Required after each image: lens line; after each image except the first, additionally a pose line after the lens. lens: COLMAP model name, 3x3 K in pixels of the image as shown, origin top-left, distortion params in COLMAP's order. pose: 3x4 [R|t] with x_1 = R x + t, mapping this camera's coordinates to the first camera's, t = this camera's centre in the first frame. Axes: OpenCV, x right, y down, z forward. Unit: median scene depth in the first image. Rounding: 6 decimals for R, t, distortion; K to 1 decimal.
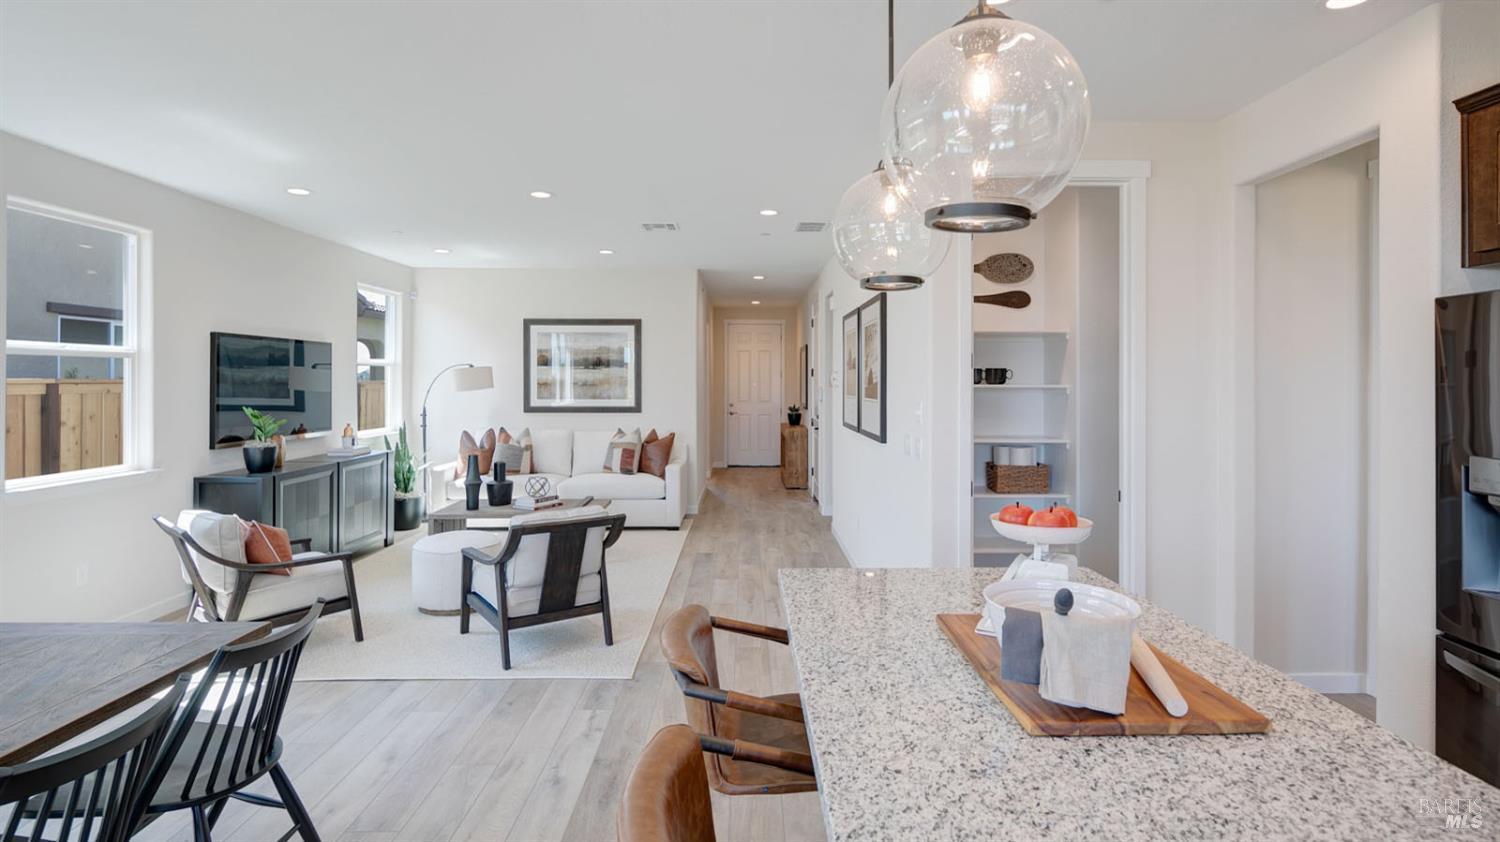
lens RADIAL K [[732.4, 0, 770.3], [0, 732.4, 381.1], [0, 0, 1]] dist [0.000845, -0.000289]
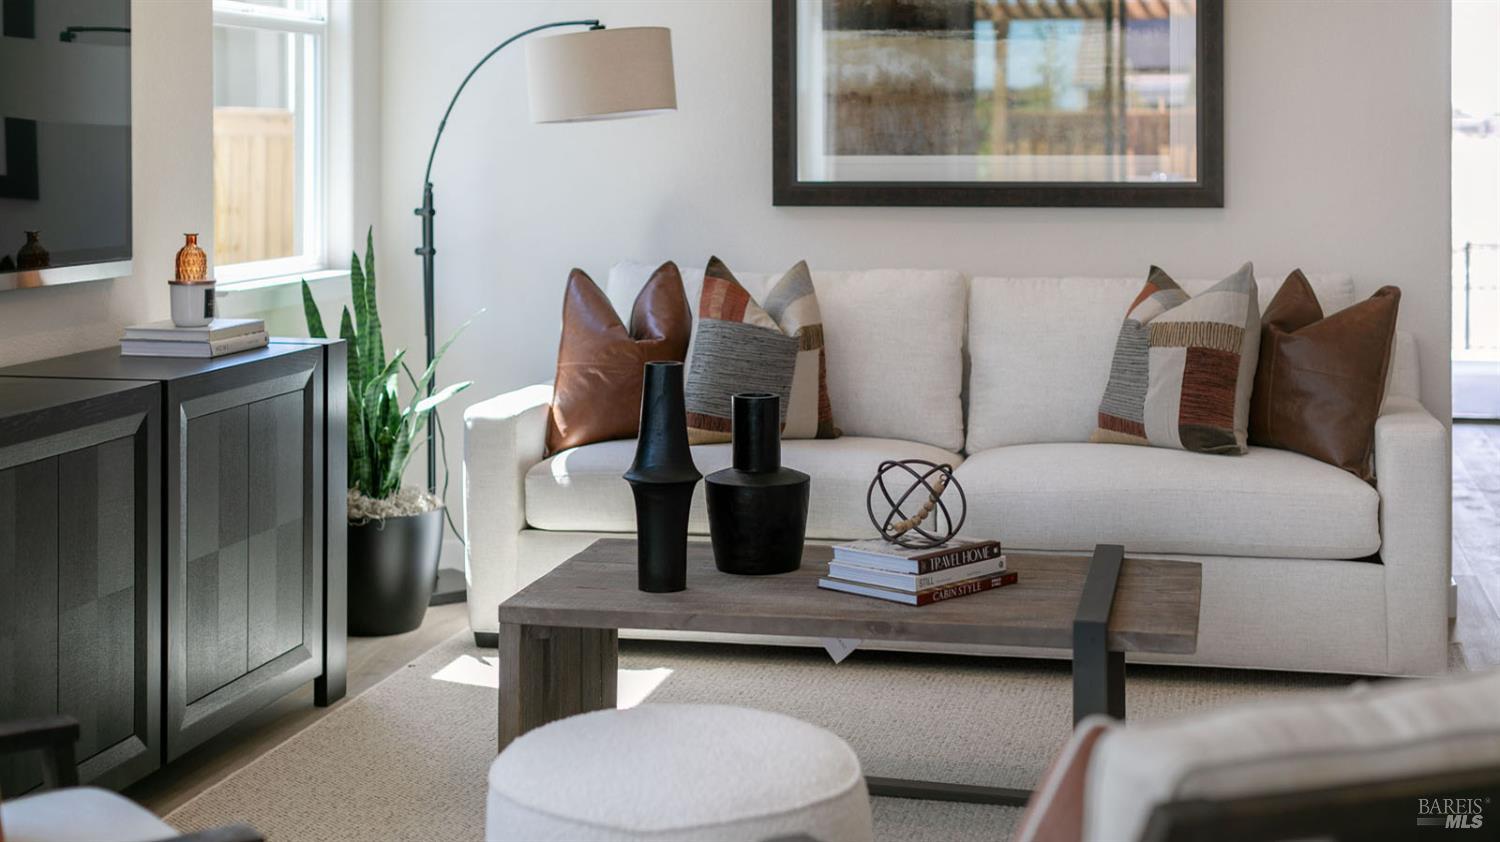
lens RADIAL K [[2224.6, 0, 757.9], [0, 2224.6, 159.1], [0, 0, 1]] dist [0.010952, -0.034886]
pose [[0.968422, -0.002835, -0.249302, -0.156366], [0.004289, 0.999977, 0.005293, 0.024408], [0.249282, -0.006195, 0.968411, 0.241931]]
